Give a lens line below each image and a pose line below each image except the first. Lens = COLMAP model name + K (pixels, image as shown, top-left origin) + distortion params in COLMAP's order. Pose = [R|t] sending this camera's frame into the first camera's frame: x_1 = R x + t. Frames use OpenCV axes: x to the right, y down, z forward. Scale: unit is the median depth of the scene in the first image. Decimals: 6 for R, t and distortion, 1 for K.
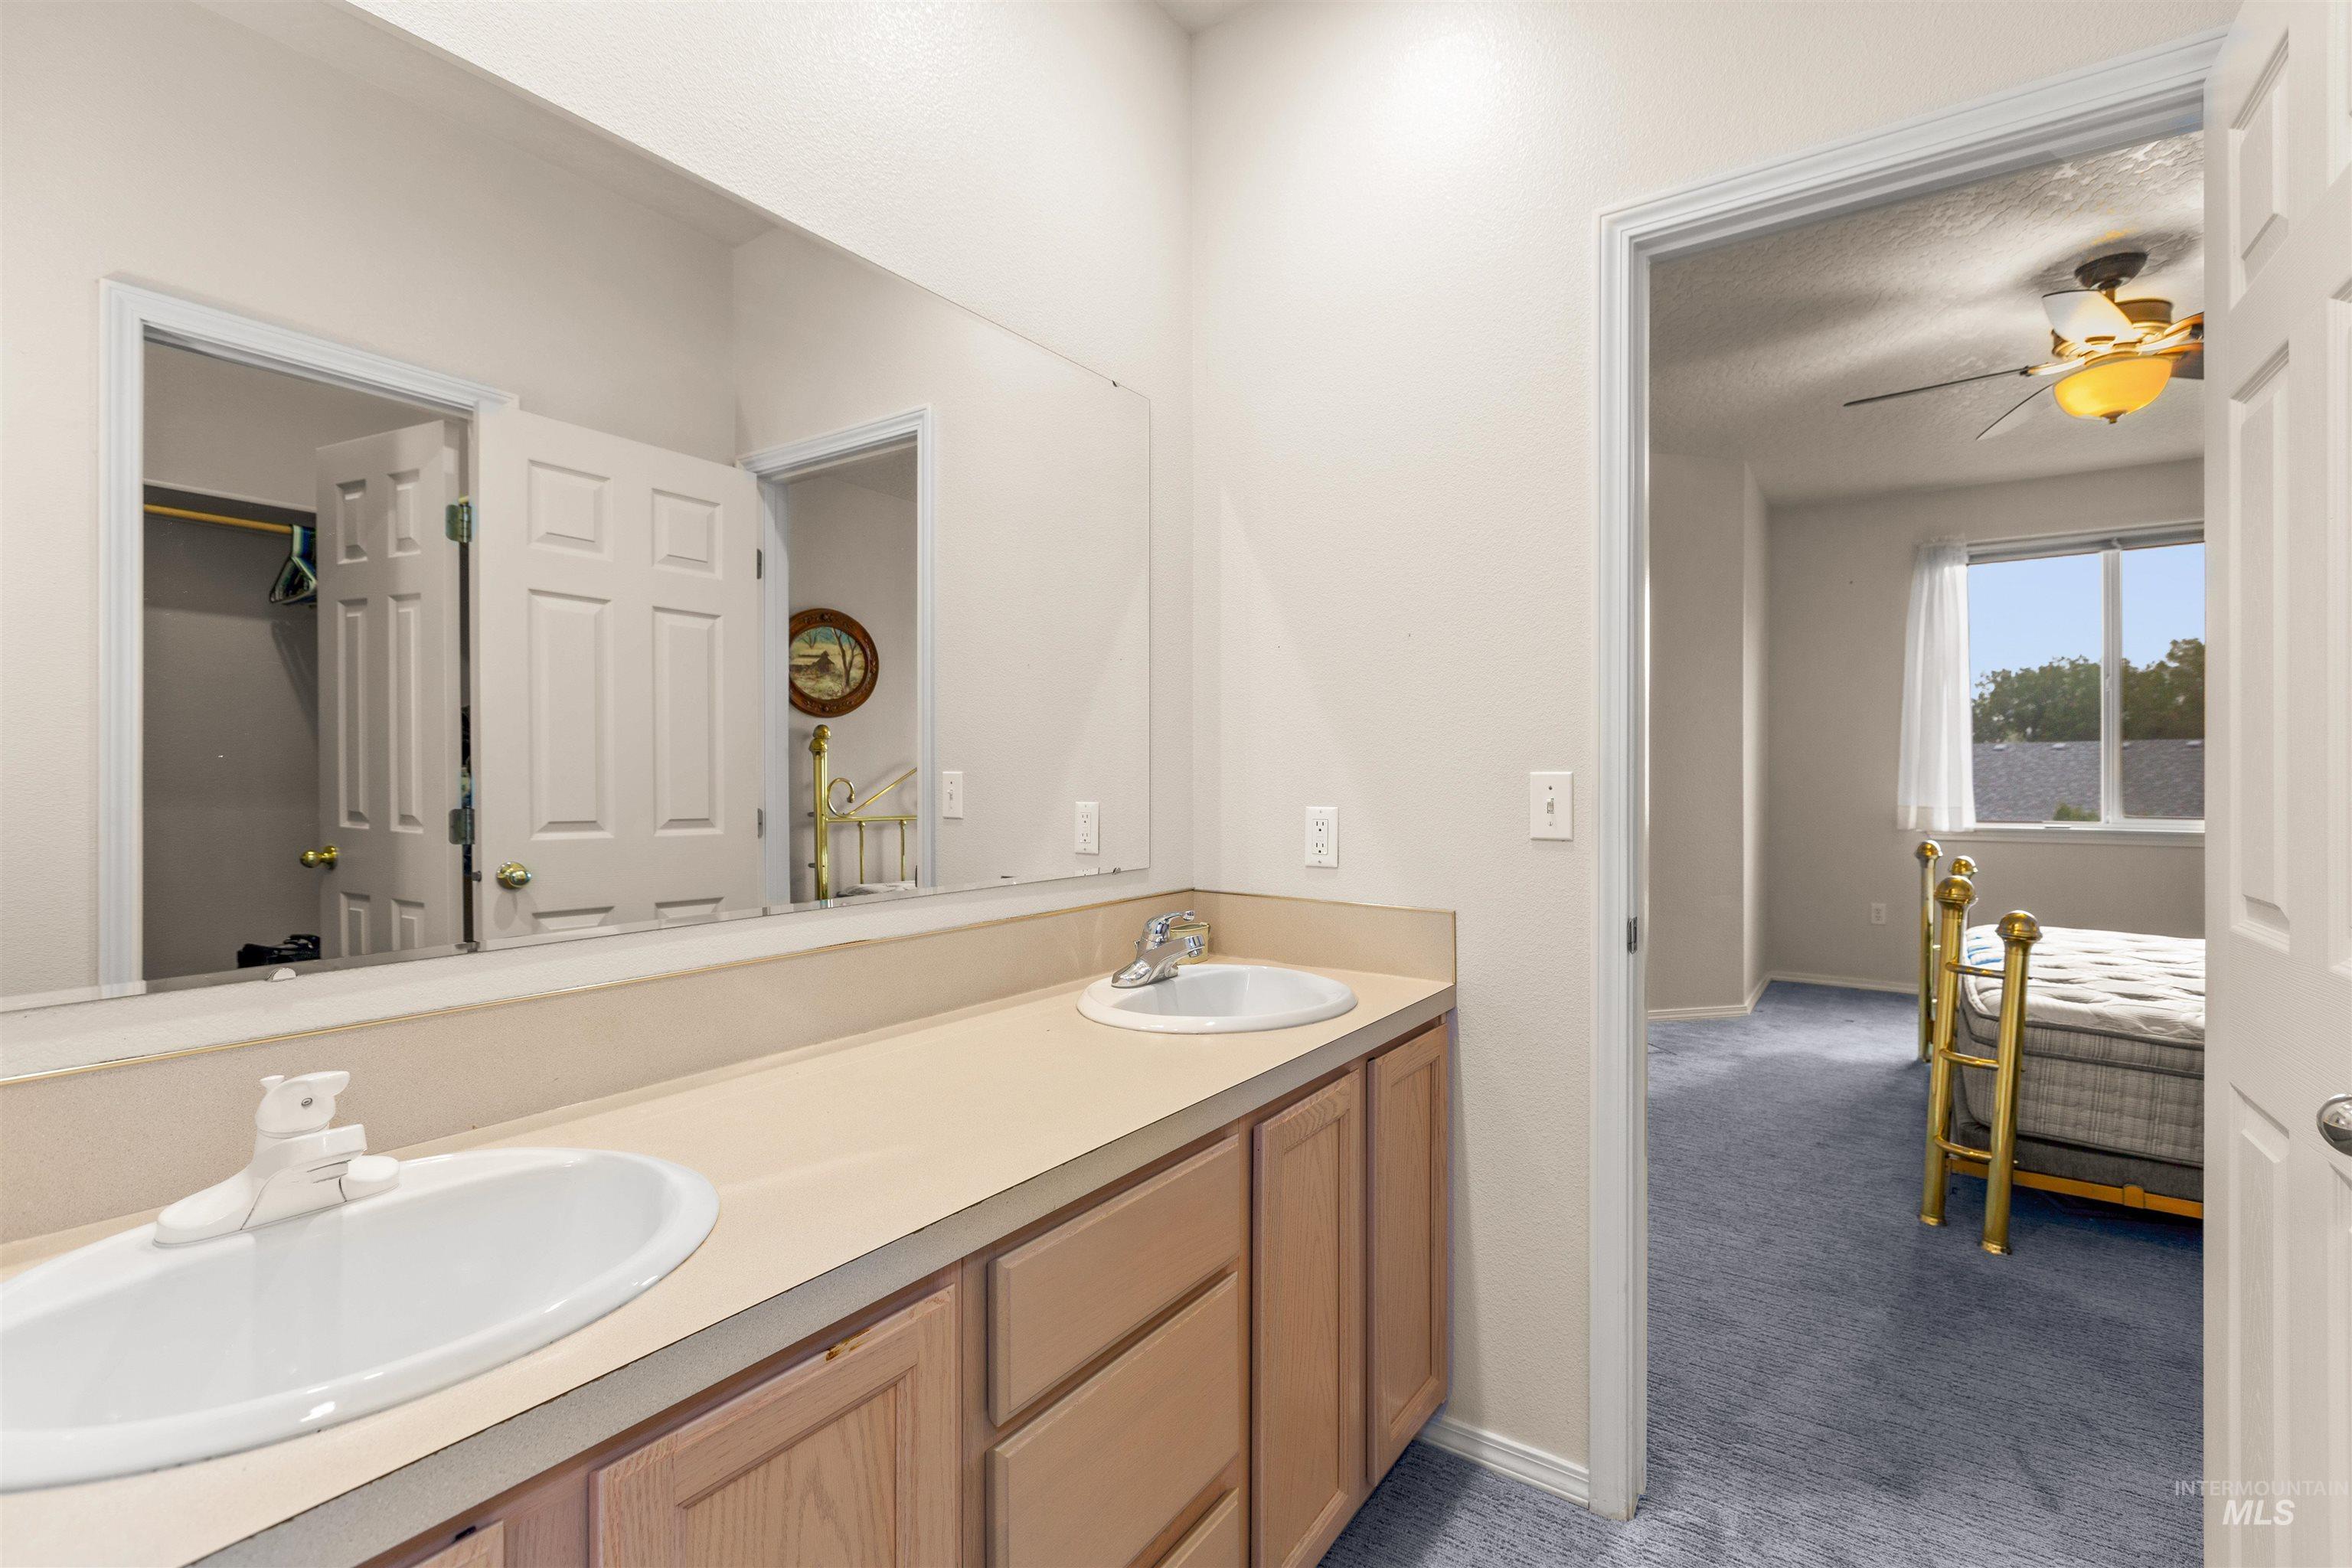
lens RADIAL K [[1064.1, 0, 1176.0], [0, 1064.1, 784.0], [0, 0, 1]] dist [-0.002551, 0.000170]
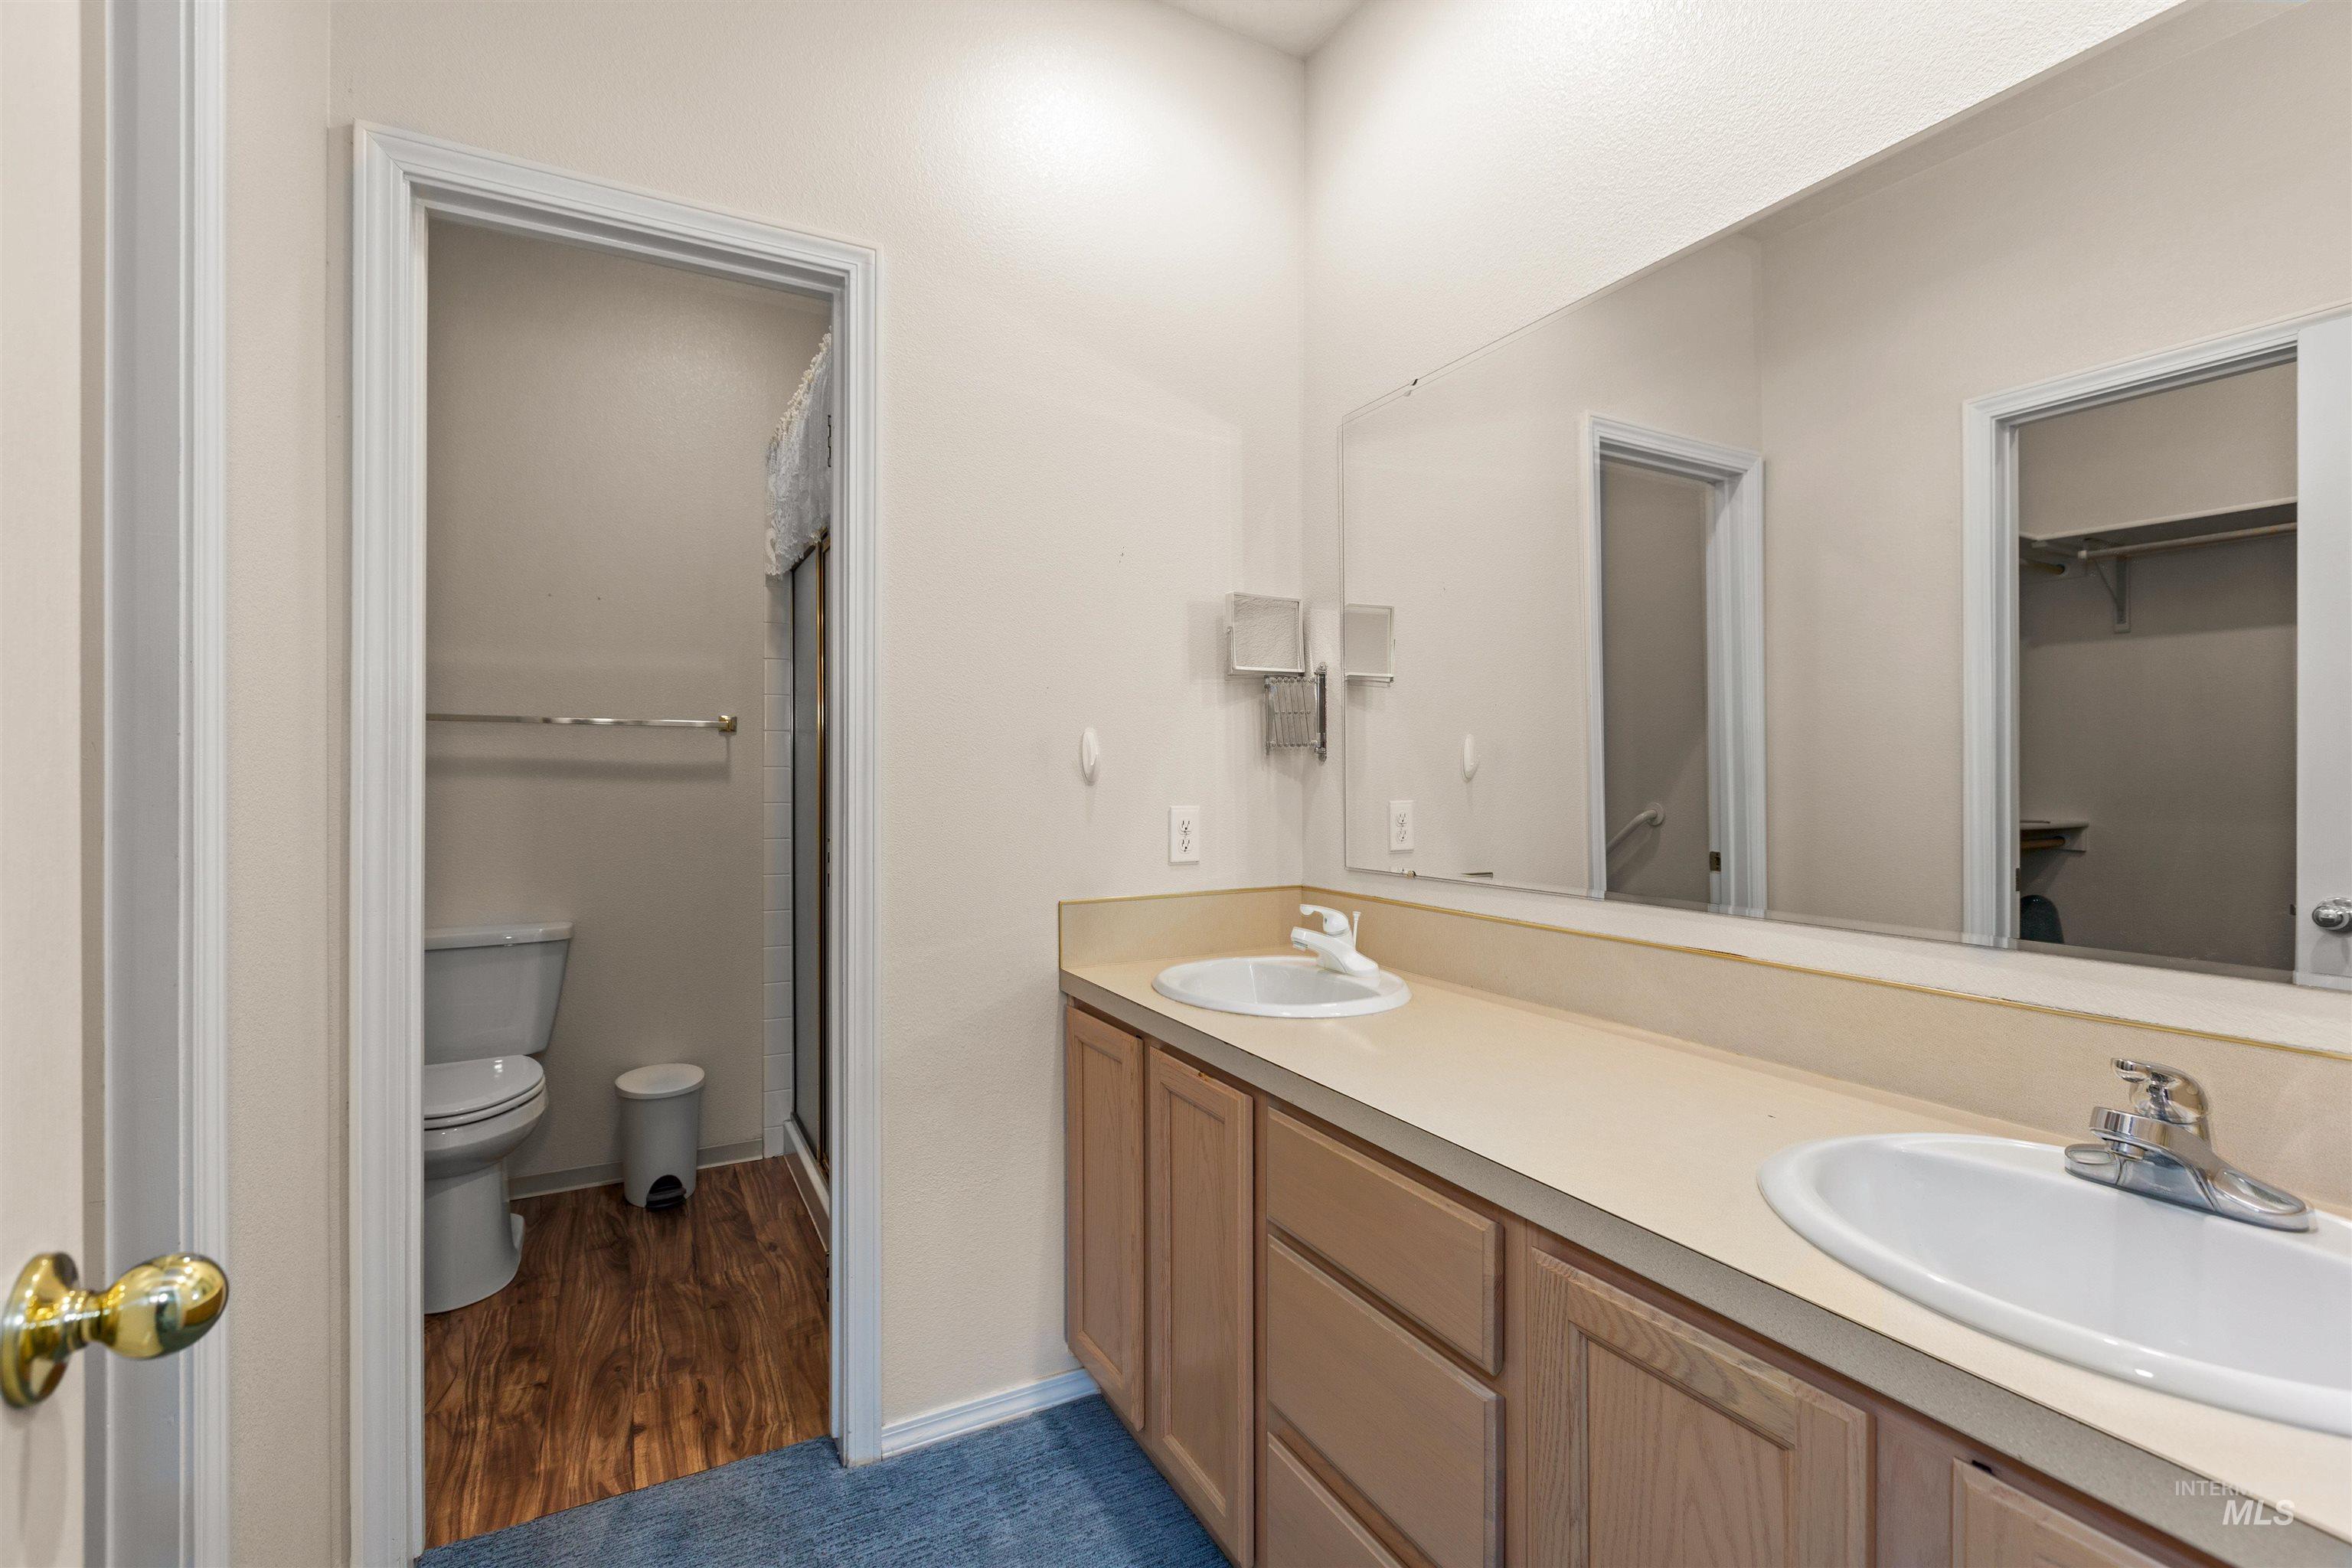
lens RADIAL K [[1064.1, 0, 1176.0], [0, 1064.1, 784.0], [0, 0, 1]] dist [-0.002551, 0.000170]
pose [[-0.465995, 0.015624, -0.884649, 1.199458], [-0.001282, 0.999831, 0.018333, -0.031461], [0.884786, 0.009677, -0.465896, 1.570227]]
